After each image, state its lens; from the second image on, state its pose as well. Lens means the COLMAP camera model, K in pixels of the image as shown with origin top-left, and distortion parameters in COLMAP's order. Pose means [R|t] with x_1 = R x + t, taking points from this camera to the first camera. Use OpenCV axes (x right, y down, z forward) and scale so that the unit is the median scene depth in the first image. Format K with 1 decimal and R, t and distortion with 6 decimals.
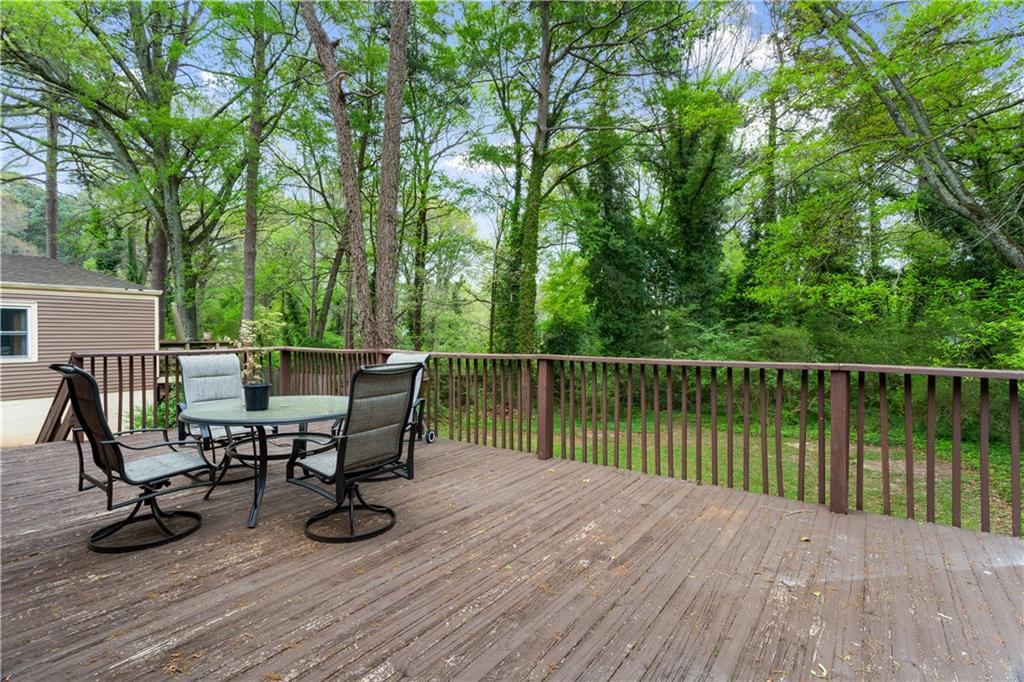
lens RADIAL K [[479.2, 0, 510.8], [0, 479.2, 336.1], [0, 0, 1]] dist [-0.000534, 0.000119]
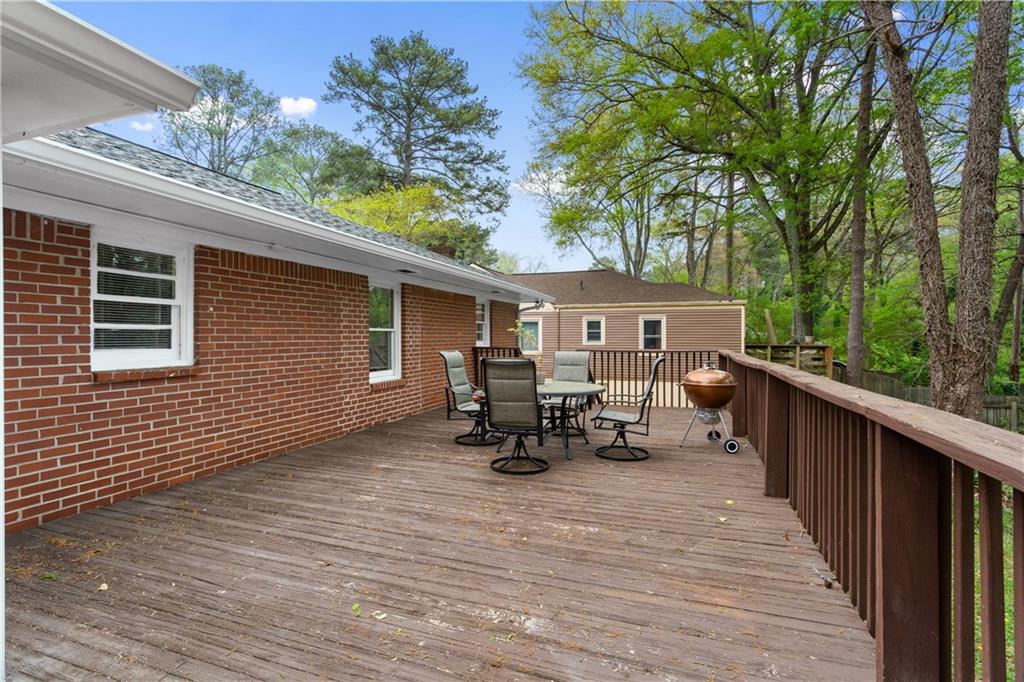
lens RADIAL K [[479.2, 0, 509.3], [0, 479.2, 338.4], [0, 0, 1]] dist [-0.000534, 0.000119]
pose [[0.288602, 0.004470, -0.957439, 1.032815], [-0.006778, 0.999974, 0.002625, -0.005919], [0.957425, 0.005732, 0.288625, 0.520934]]
